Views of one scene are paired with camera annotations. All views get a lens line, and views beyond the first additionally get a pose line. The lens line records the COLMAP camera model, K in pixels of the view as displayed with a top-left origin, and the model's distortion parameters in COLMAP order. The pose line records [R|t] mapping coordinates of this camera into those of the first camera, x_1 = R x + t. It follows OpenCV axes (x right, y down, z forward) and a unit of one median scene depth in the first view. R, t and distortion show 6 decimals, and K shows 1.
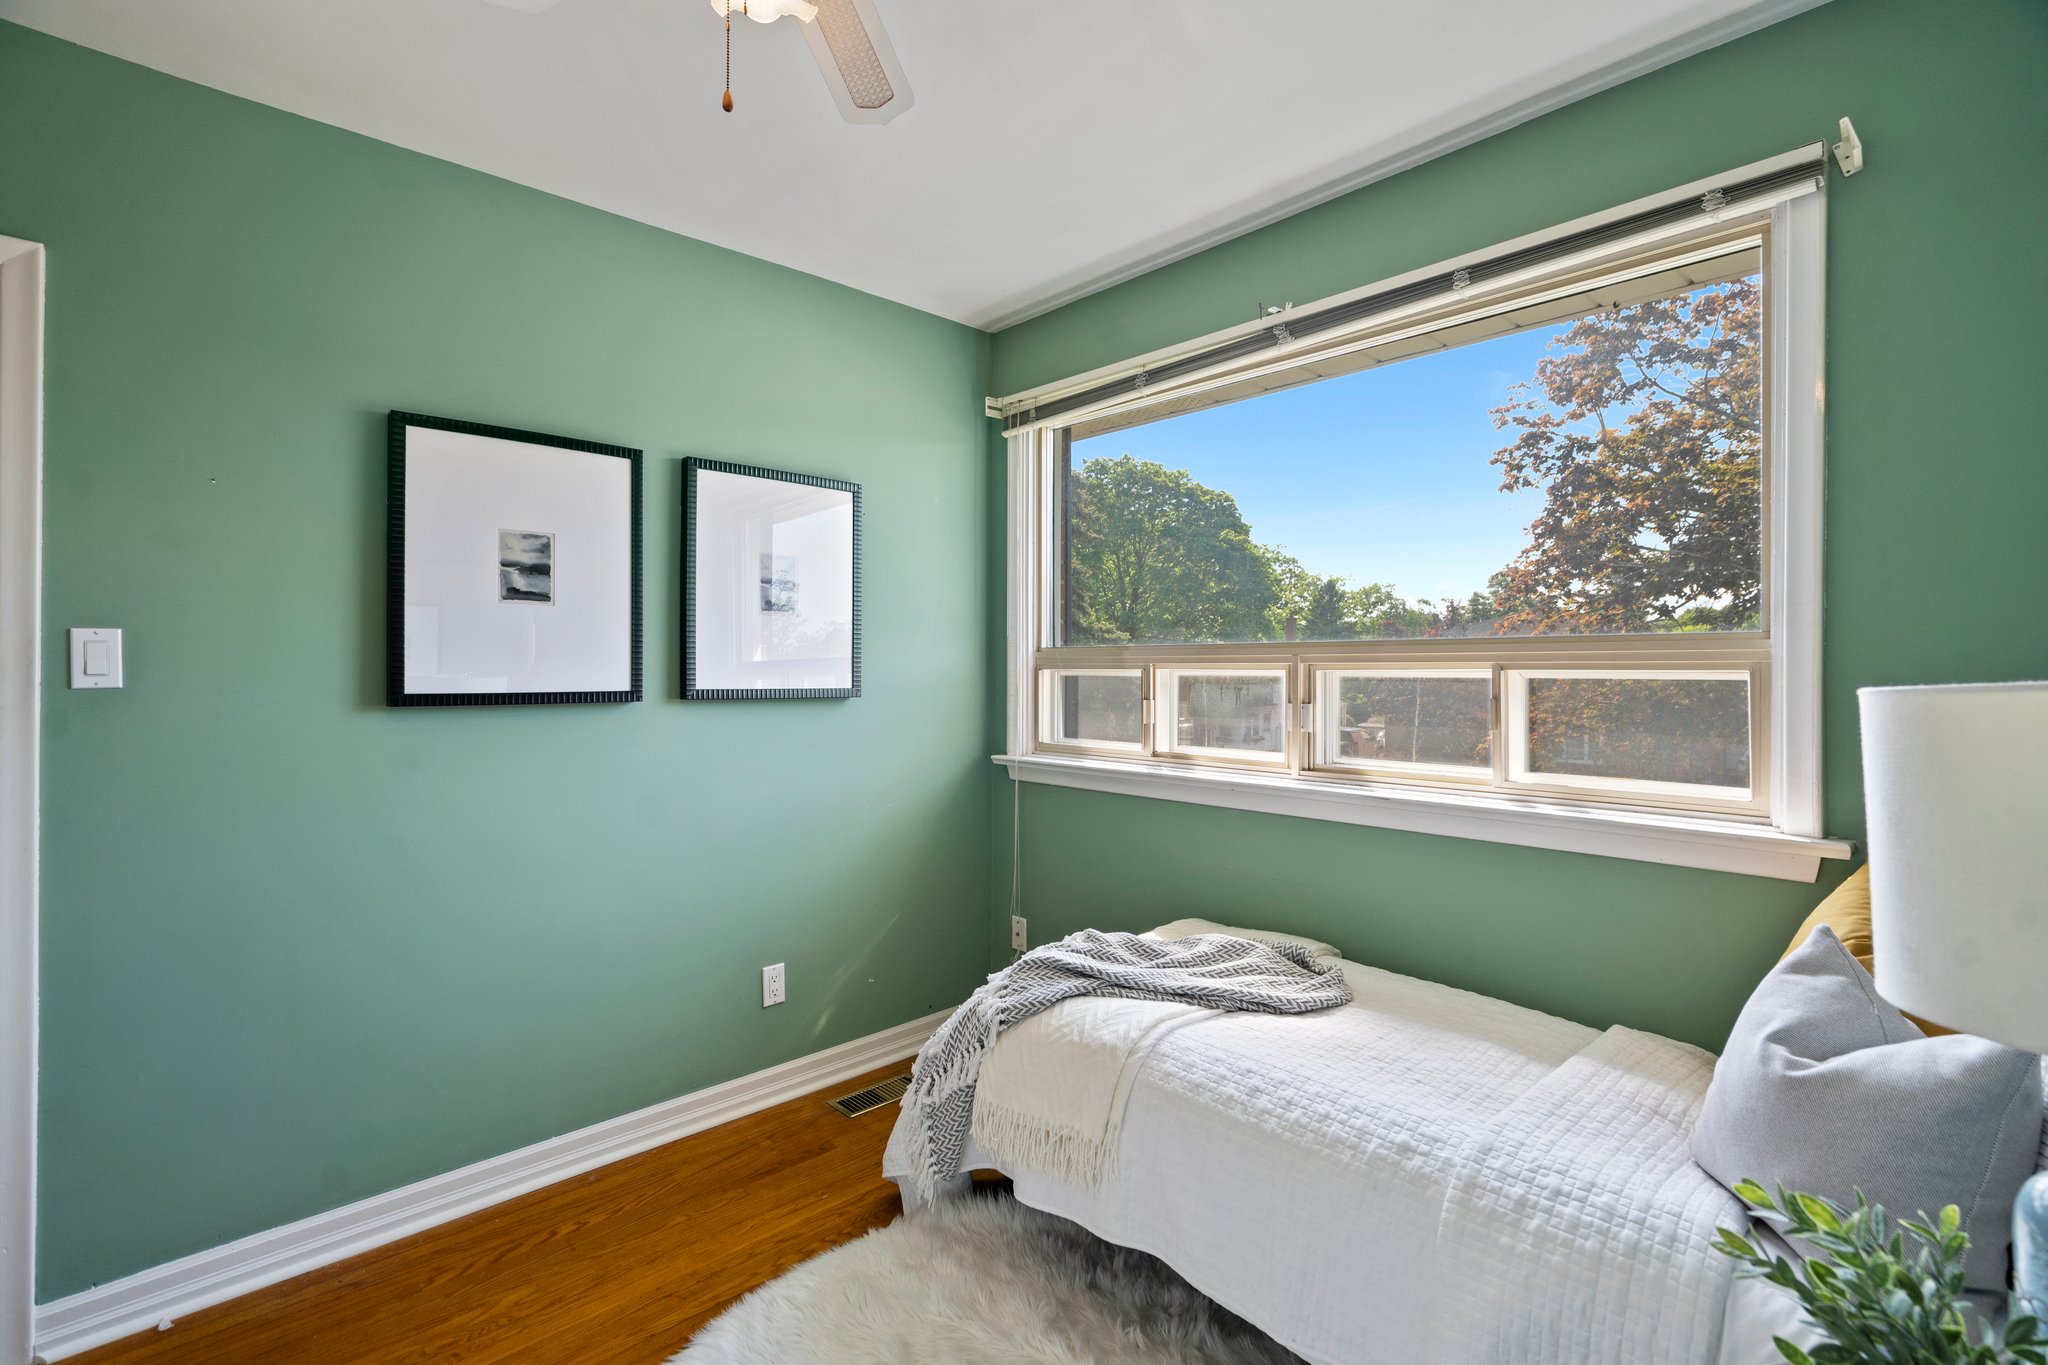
lens RADIAL K [[938.6, 0, 1005.5], [0, 938.6, 664.6], [0, 0, 1]] dist [-0.006457, 0.003301]
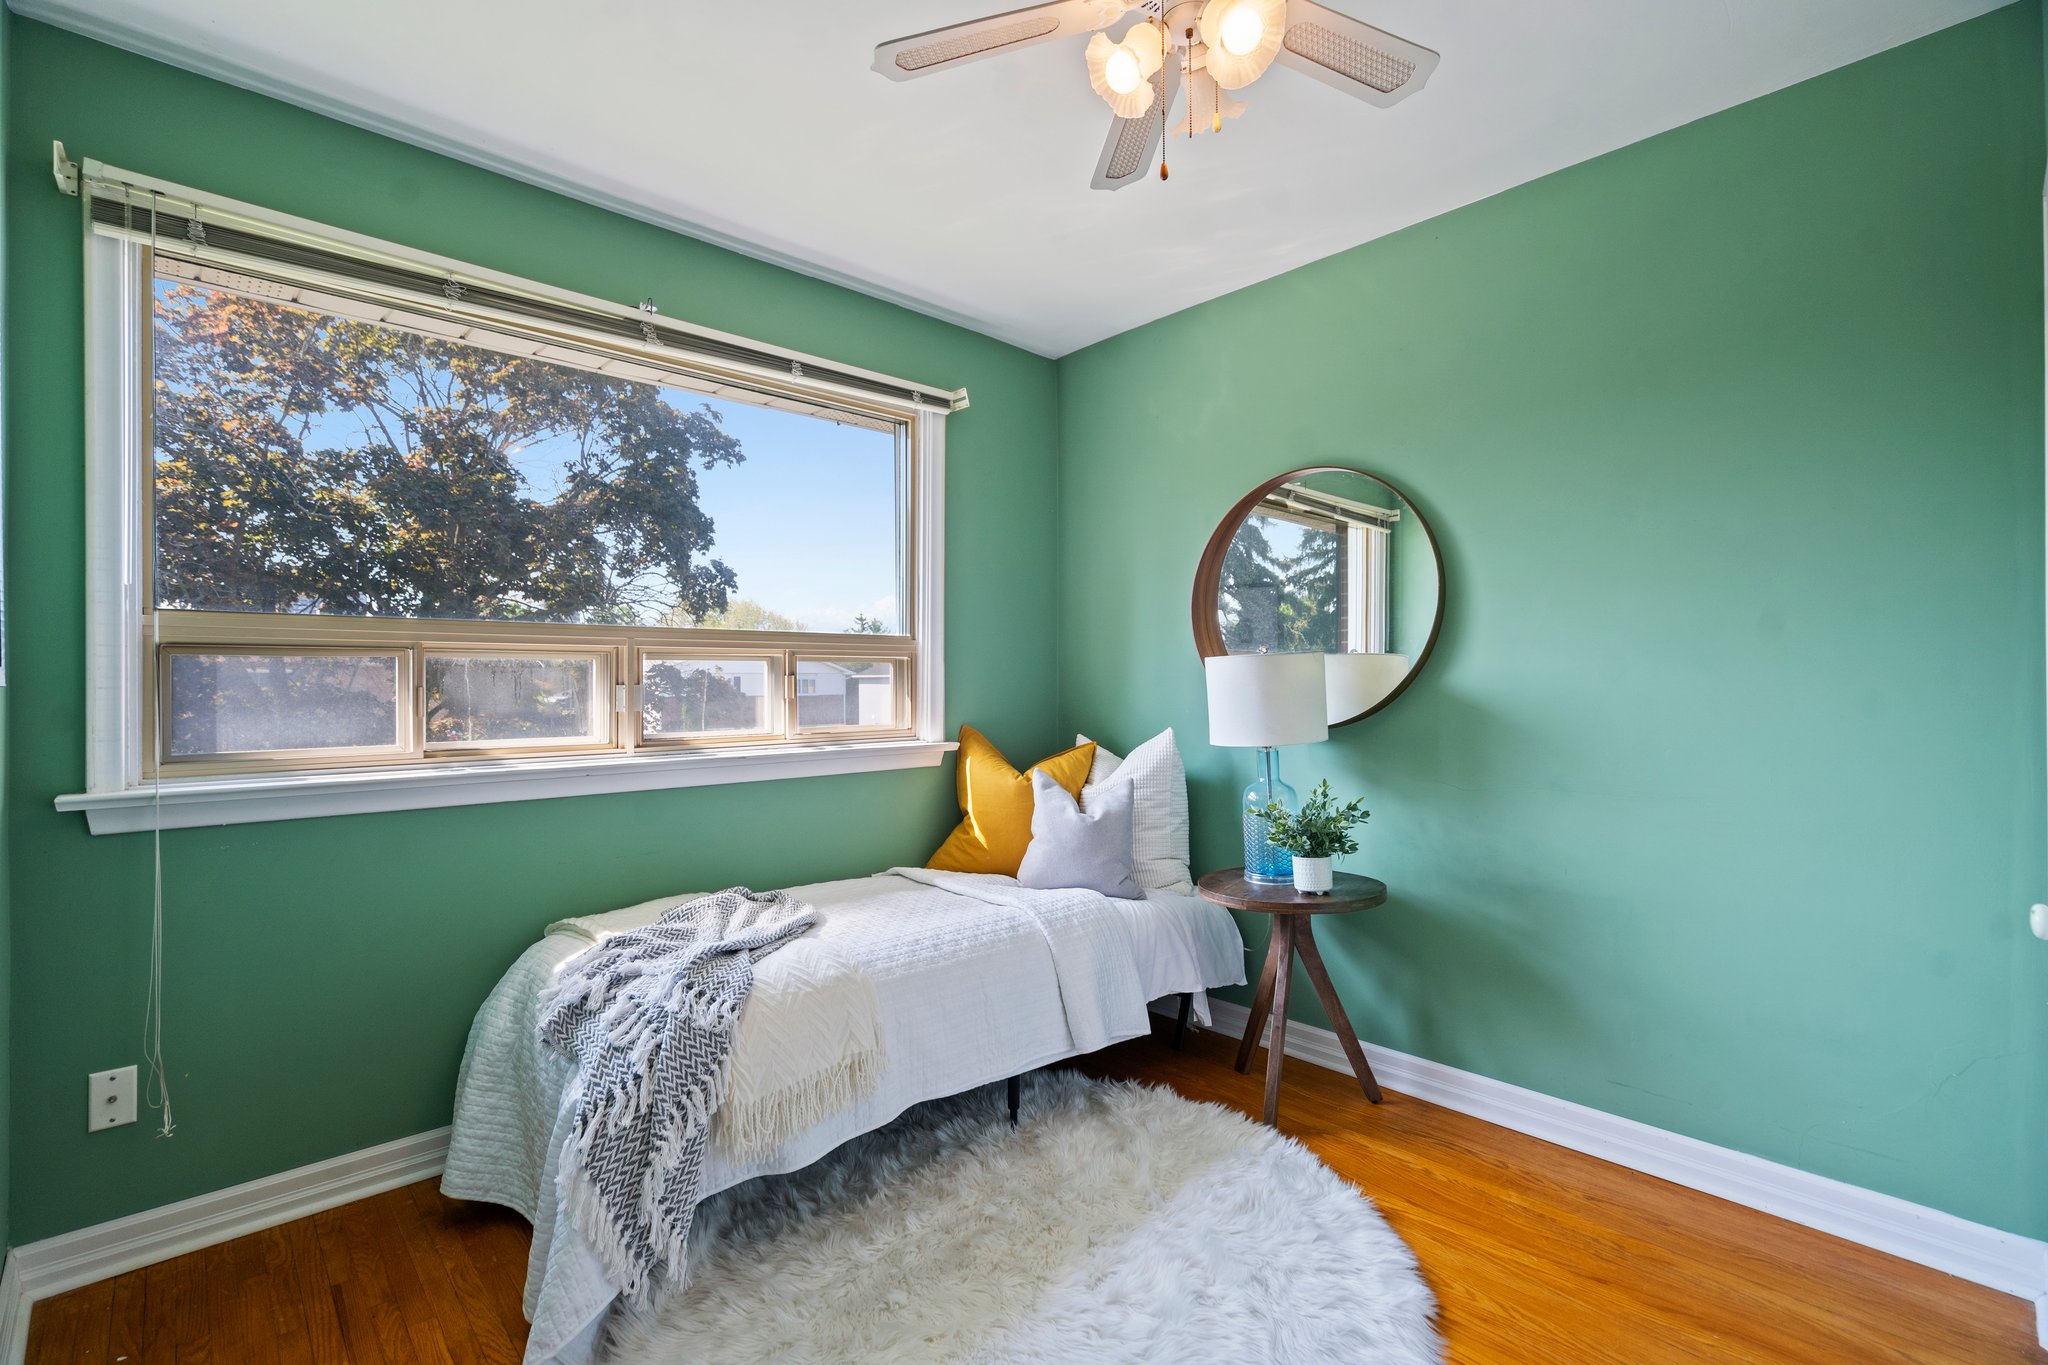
lens RADIAL K [[938.6, 0, 1008.7], [0, 938.6, 678.3], [0, 0, 1]] dist [-0.006457, 0.003301]
pose [[-0.010410, 0.002084, 0.999944, -0.633875], [-0.000252, 0.999998, -0.002087, 0.031410], [-0.999946, -0.000274, -0.010409, 0.503203]]
